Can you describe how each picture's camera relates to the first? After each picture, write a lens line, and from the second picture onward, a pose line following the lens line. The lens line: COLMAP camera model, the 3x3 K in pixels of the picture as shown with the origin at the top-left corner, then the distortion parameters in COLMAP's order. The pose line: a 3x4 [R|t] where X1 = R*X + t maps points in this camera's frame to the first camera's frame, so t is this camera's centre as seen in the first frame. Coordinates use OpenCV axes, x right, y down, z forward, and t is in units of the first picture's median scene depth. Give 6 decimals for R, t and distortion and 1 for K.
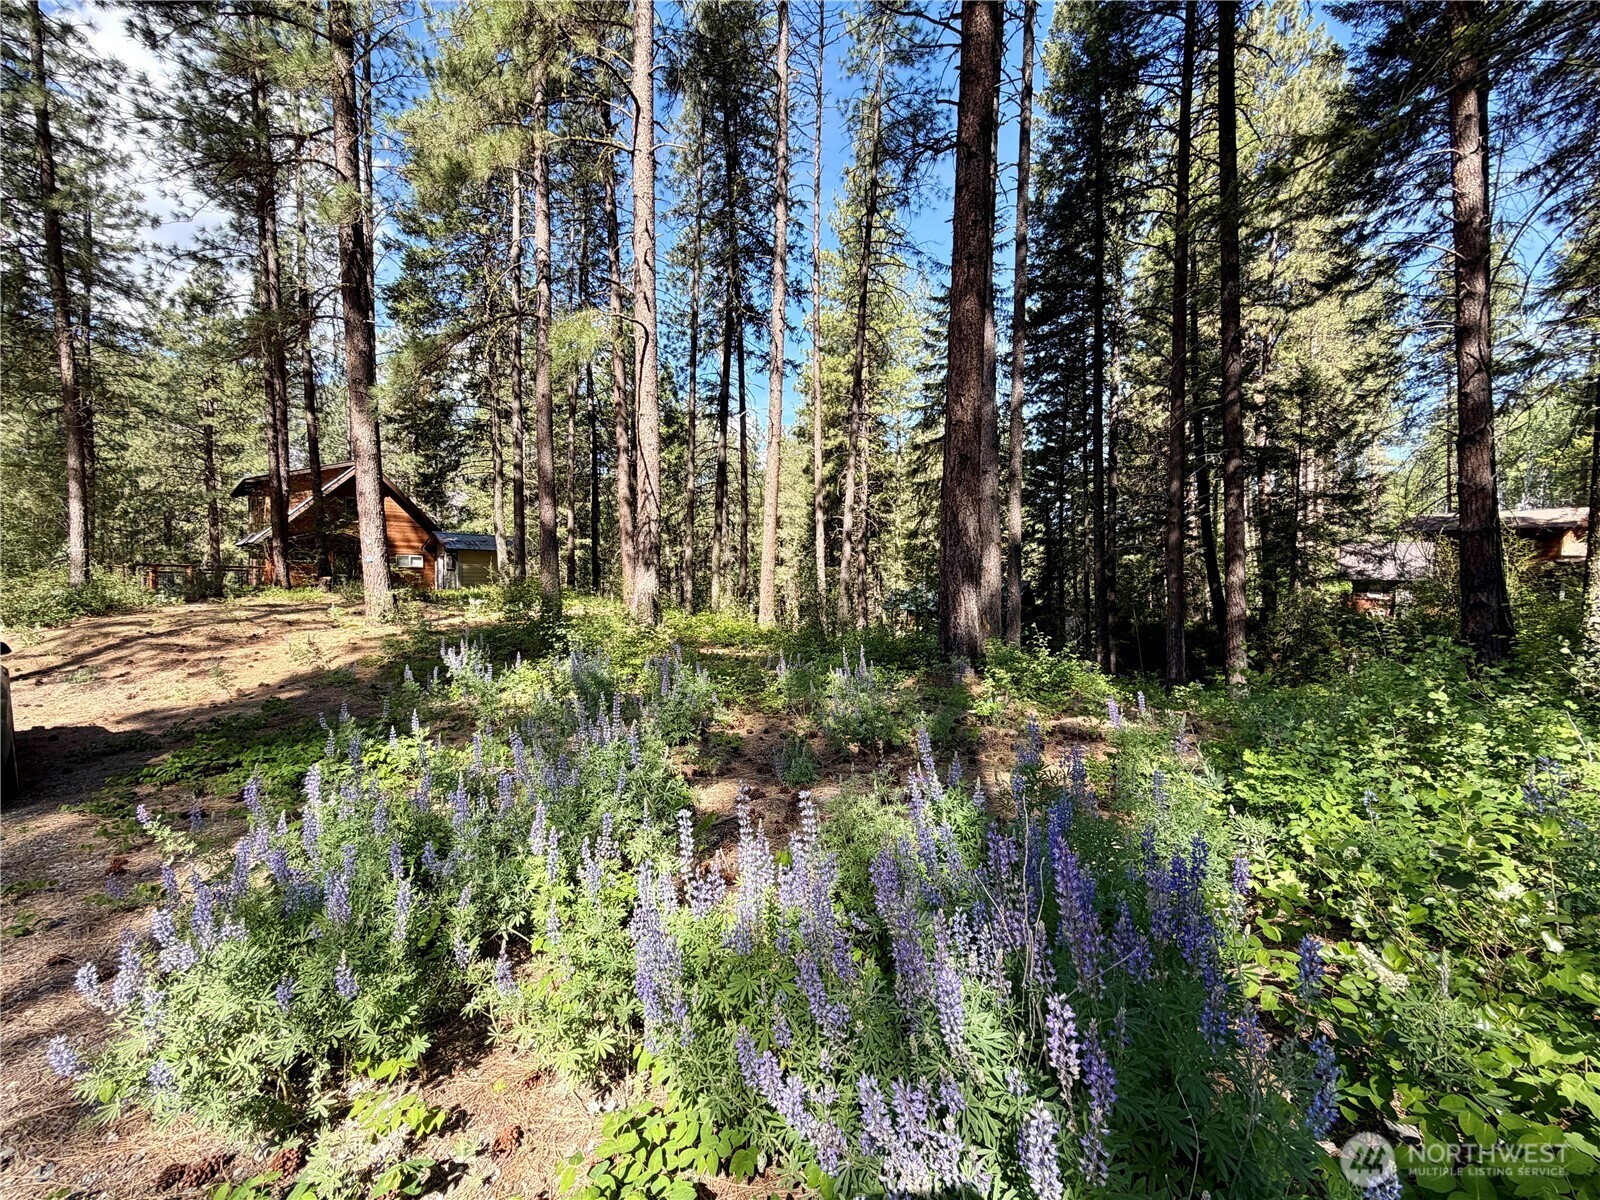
lens RADIAL K [[641.8, 0, 794.8], [0, 641.8, 607.0], [0, 0, 1]] dist [0.000250, -0.000142]
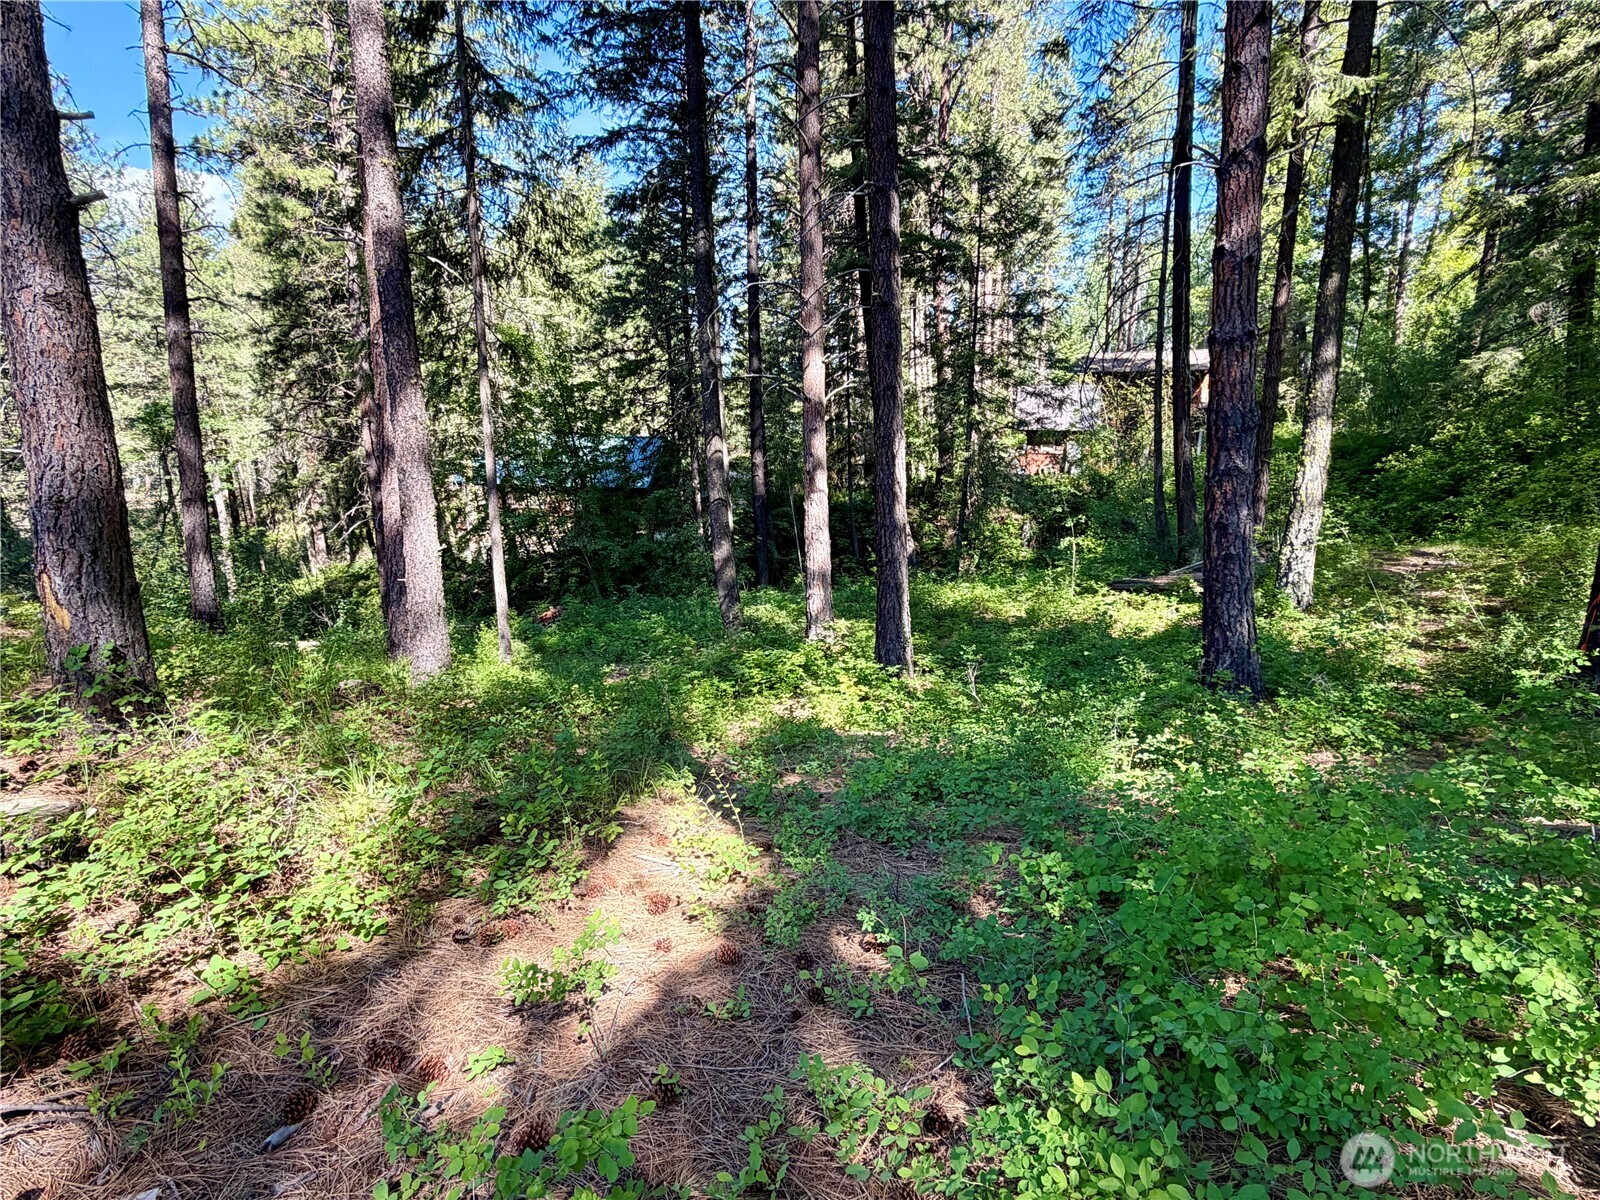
lens RADIAL K [[822.9, 0, 797.0], [0, 822.9, 601.9], [0, 0, 1]] dist [0.000003, 0.000064]
pose [[0.897490, -0.098928, 0.429797, 0.177711], [0.029630, 0.985841, 0.165042, -0.010948], [-0.440038, -0.135389, 0.887714, 0.228297]]
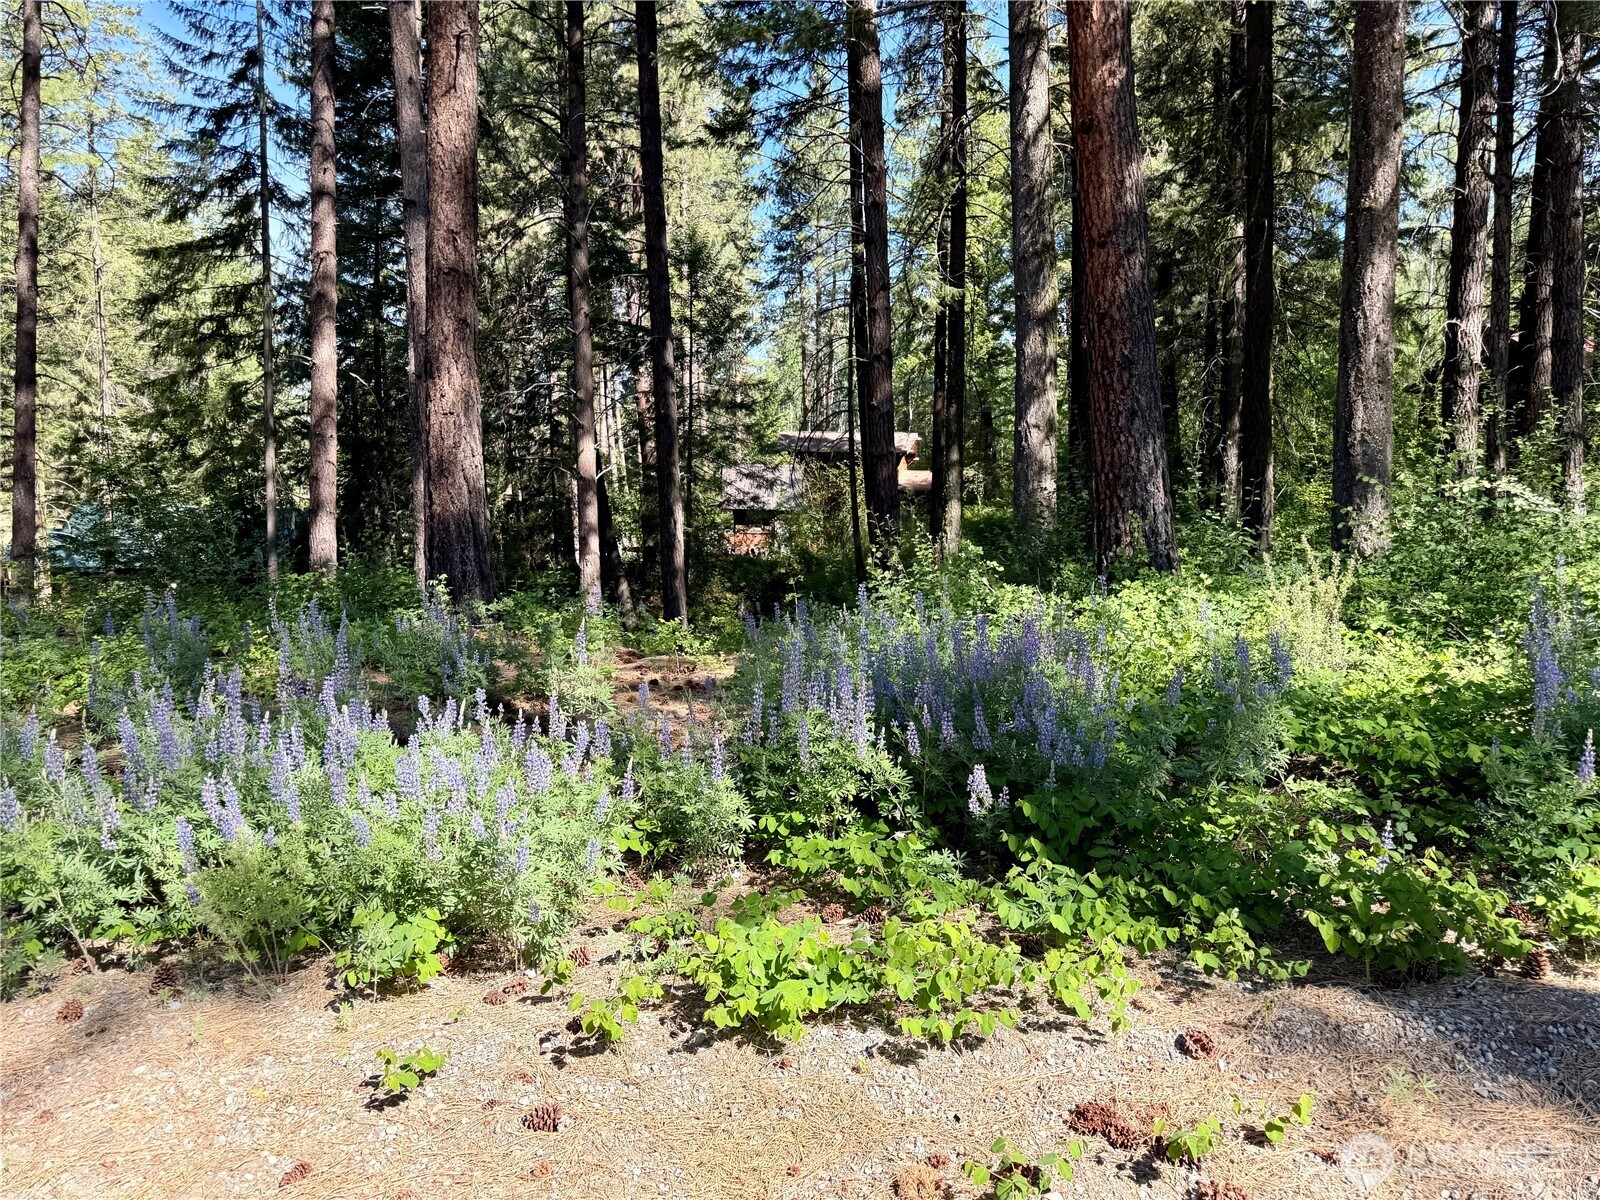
lens RADIAL K [[1122.2, 0, 794.0], [0, 1122.2, 624.5], [0, 0, 1]] dist [0.056415, -0.060616]
pose [[0.698605, -0.069998, 0.712075, -0.124839], [0.027807, 0.997107, 0.070736, 0.005819], [-0.714967, -0.029616, 0.698531, -0.049002]]
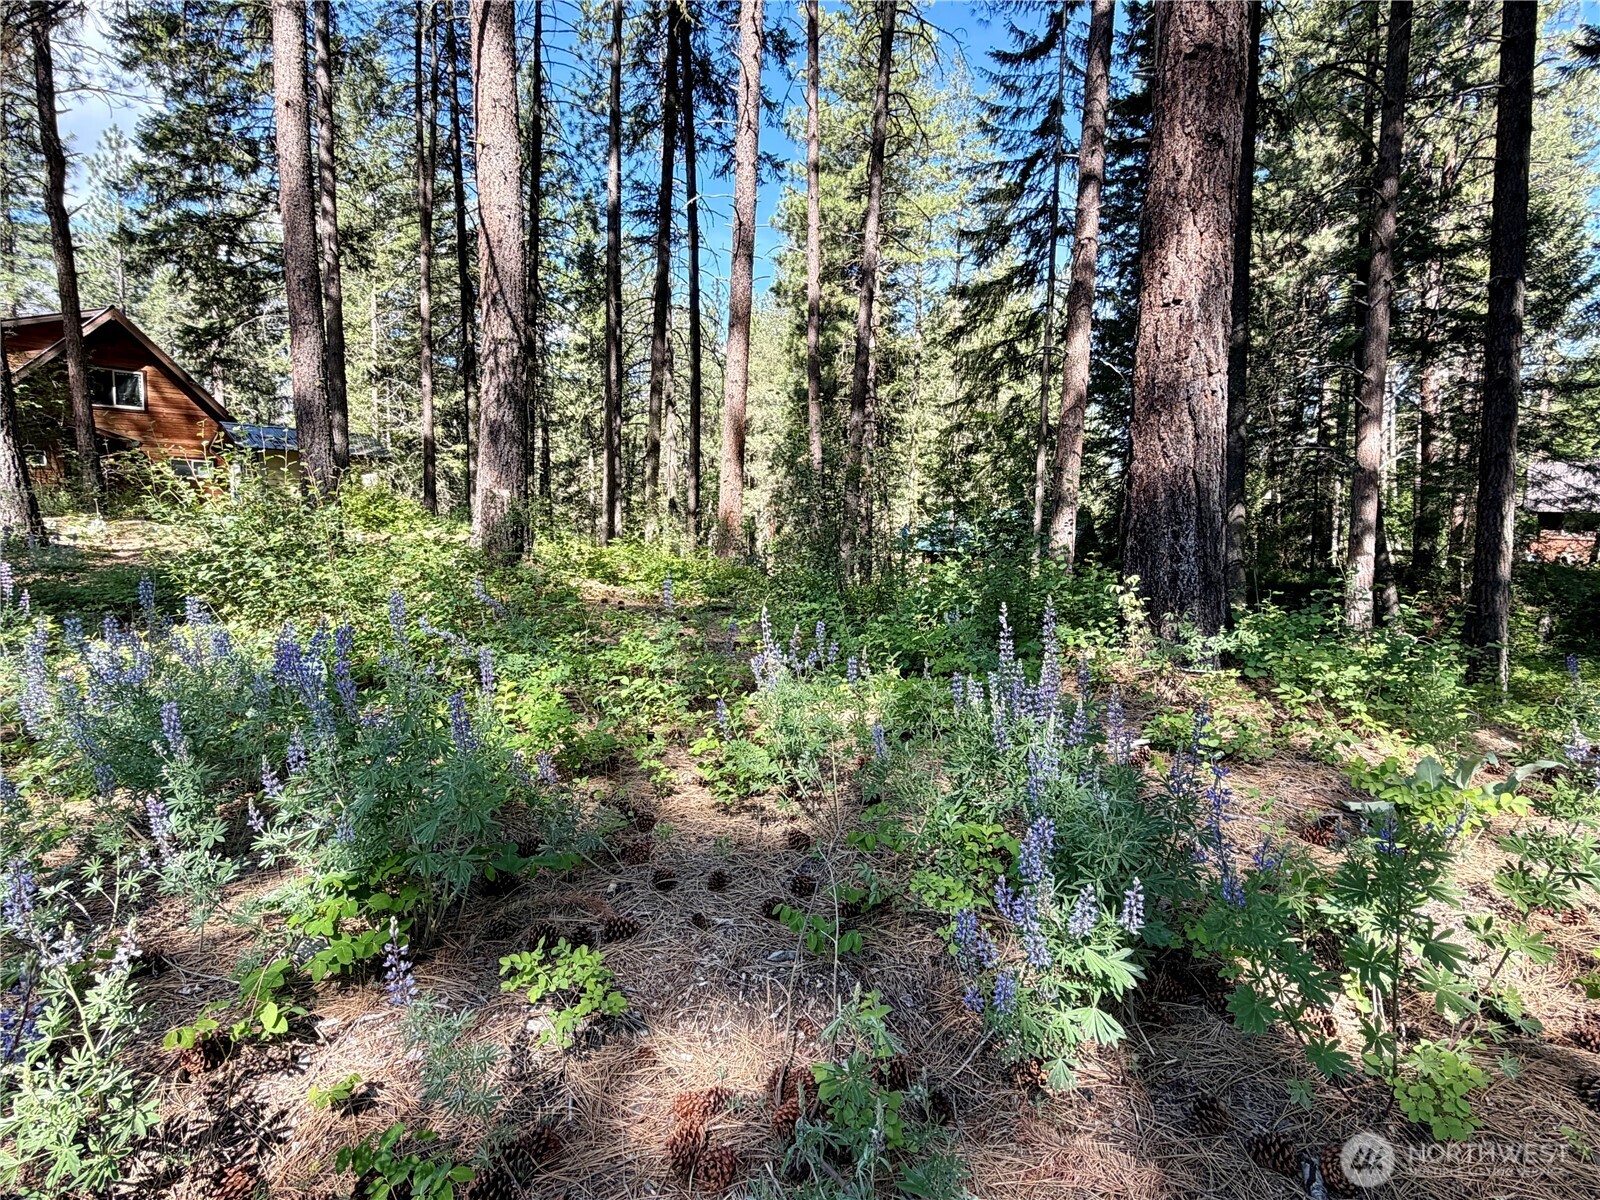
lens RADIAL K [[822.9, 0, 797.0], [0, 822.9, 601.9], [0, 0, 1]] dist [0.000003, 0.000064]
pose [[0.999293, 0.006108, 0.037091, -0.005542], [-0.008524, 0.997827, 0.065329, 0.007764], [-0.036612, -0.065599, 0.997174, 0.145857]]
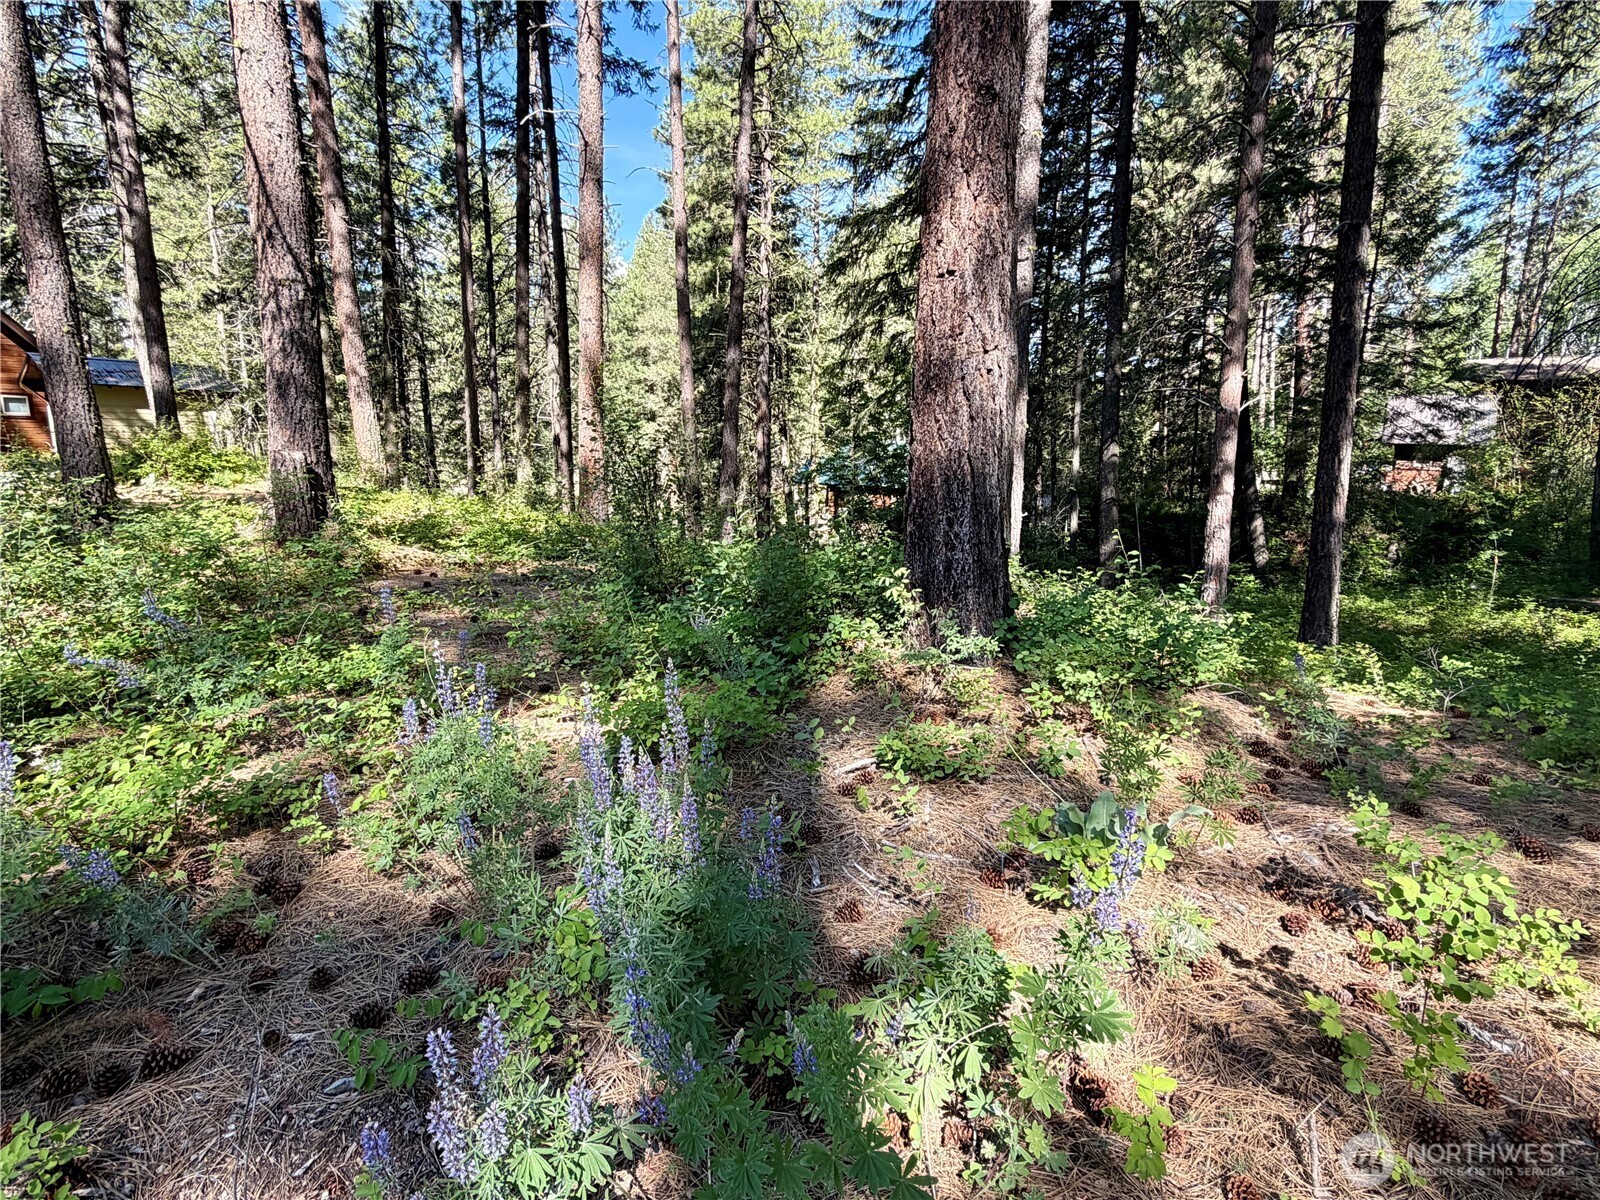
lens RADIAL K [[822.0, 0, 797.4], [0, 822.0, 607.4], [0, 0, 1]] dist [0.000959, -0.000556]
pose [[0.990420, -0.022438, 0.136249, 0.026047], [0.000893, 0.987729, 0.156175, -0.004435], [-0.138082, -0.154557, 0.978287, 0.154817]]
